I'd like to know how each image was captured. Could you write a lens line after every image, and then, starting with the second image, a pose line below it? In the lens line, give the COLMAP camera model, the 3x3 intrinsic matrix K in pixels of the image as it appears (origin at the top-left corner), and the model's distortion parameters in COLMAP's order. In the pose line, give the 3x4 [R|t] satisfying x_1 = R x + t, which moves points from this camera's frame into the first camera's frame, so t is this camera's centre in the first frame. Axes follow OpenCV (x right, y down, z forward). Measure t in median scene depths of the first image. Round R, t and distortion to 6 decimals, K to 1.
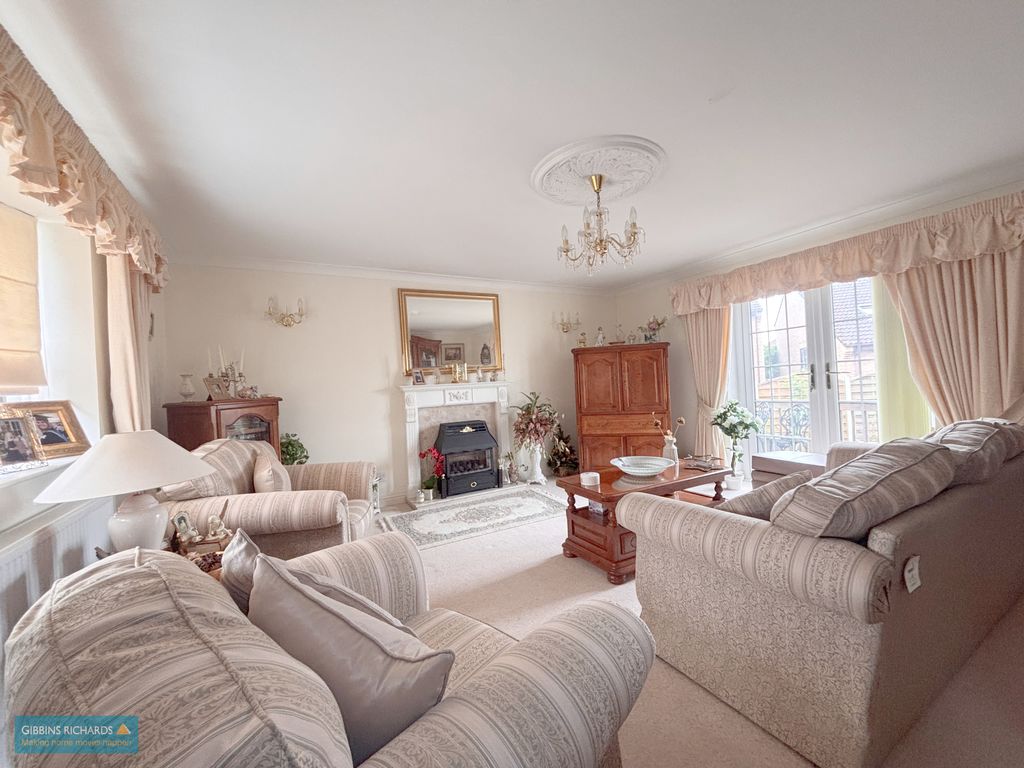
lens RADIAL K [[412.5, 0, 512.0], [0, 412.5, 384.0], [0, 0, 1]] dist [0.000423, -0.000019]
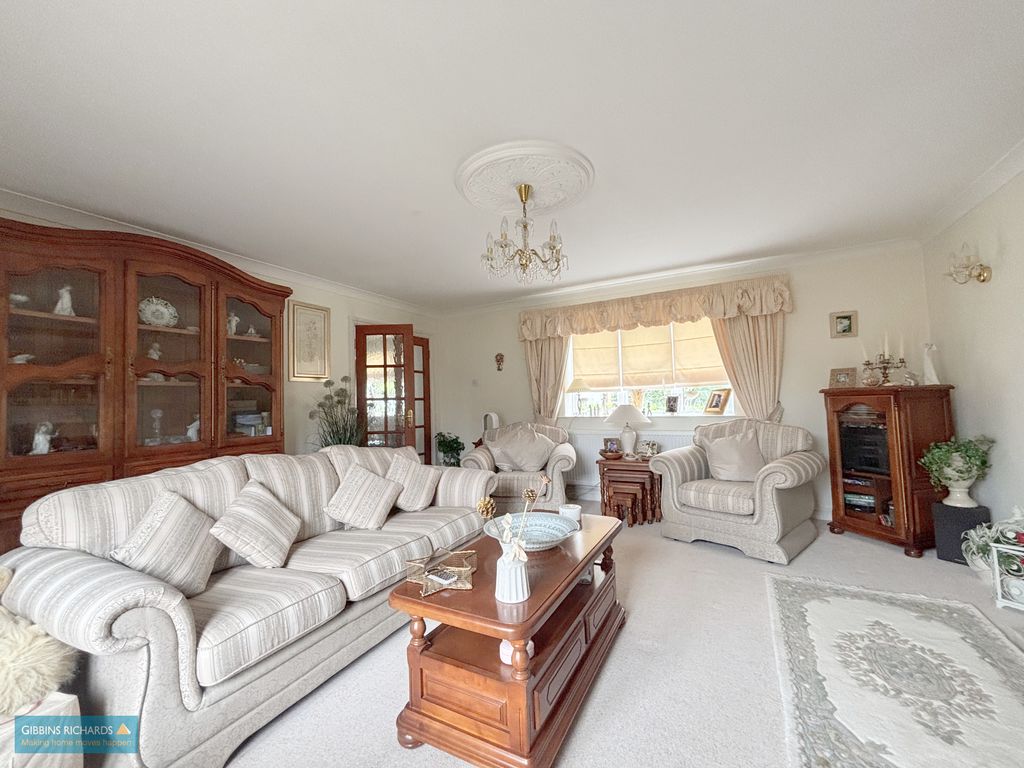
lens RADIAL K [[412.5, 0, 512.0], [0, 412.5, 384.0], [0, 0, 1]] dist [0.000423, -0.000019]
pose [[-0.841212, 0.050193, -0.538370, 0.550404], [0.076362, 0.996731, -0.026391, -0.010980], [0.535285, -0.063311, -0.842295, 1.267637]]
